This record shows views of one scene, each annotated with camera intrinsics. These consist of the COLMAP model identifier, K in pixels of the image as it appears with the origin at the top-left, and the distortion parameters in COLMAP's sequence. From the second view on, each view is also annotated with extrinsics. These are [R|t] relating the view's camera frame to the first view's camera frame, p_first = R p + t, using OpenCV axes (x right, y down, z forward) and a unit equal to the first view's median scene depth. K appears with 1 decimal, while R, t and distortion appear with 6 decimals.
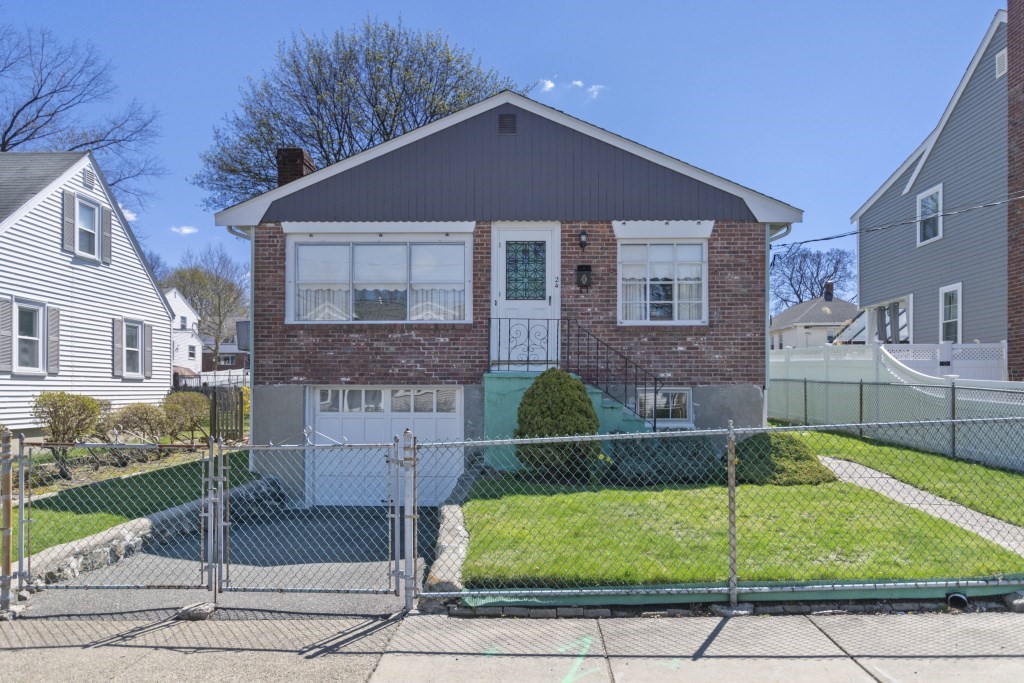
lens RADIAL K [[713.9, 0, 512.8], [0, 713.9, 379.8], [0, 0, 1]] dist [-0.007198, 0.007136]
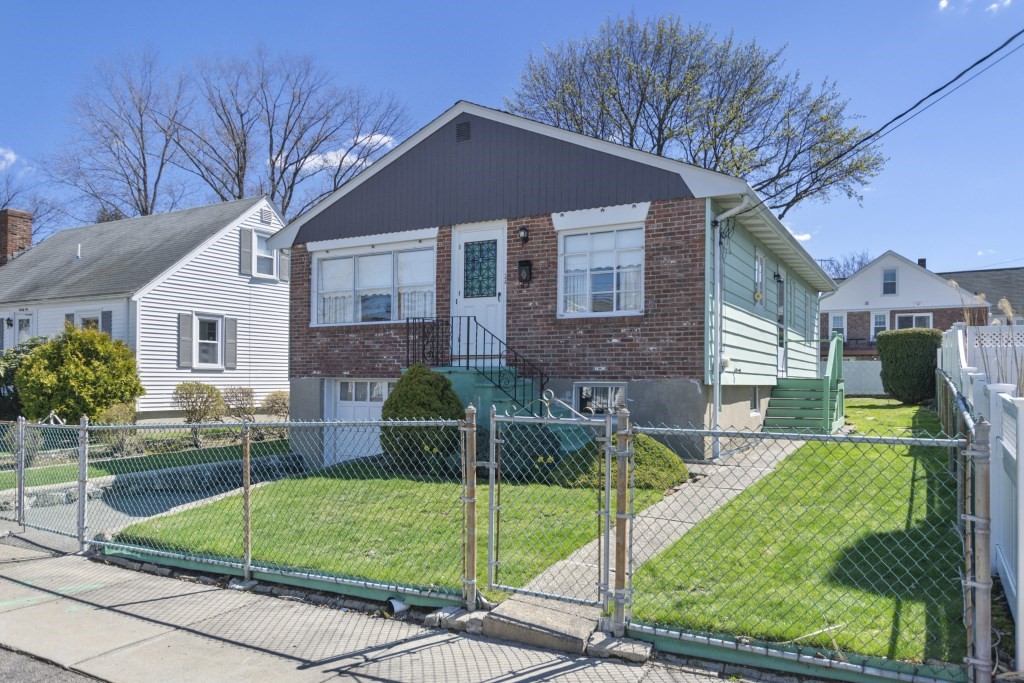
lens RADIAL K [[713.9, 0, 528.6], [0, 713.9, 376.3], [0, 0, 1]] dist [-0.007198, 0.007136]
pose [[0.885723, 0.002365, -0.464208, 0.571208], [0.002358, 0.999951, 0.009593, -0.005852], [0.464208, -0.009591, 0.885674, 0.104417]]
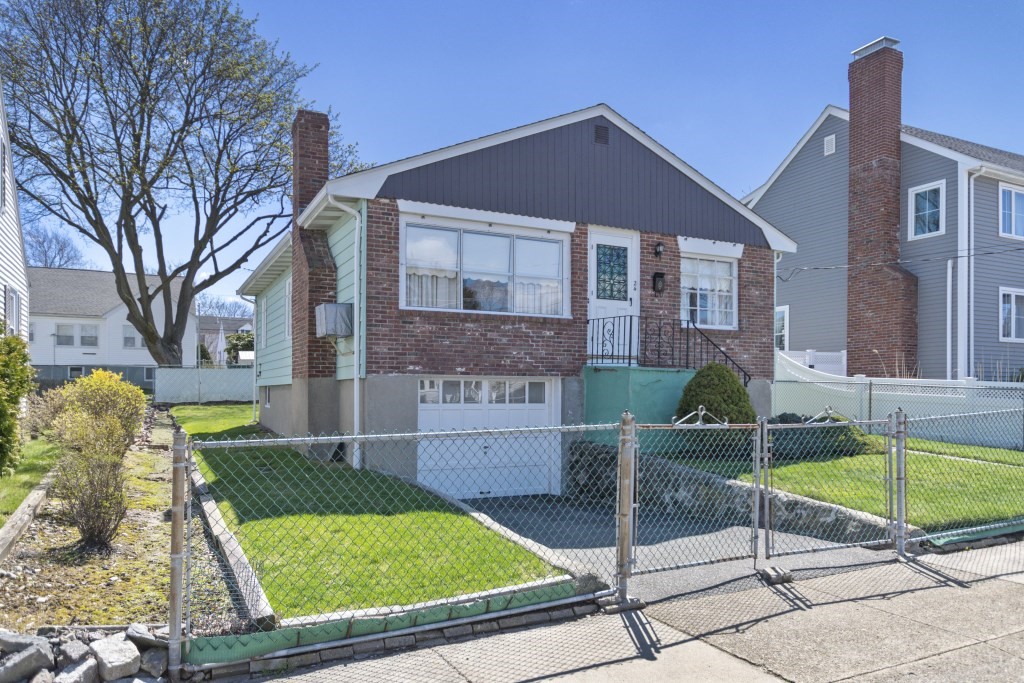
lens RADIAL K [[713.9, 0, 512.9], [0, 713.9, 387.7], [0, 0, 1]] dist [-0.007198, 0.007136]
pose [[0.885183, 0.007255, 0.465187, -0.622824], [-0.011212, 0.999921, 0.005741, 0.017306], [-0.465108, -0.010298, 0.885194, 0.108215]]
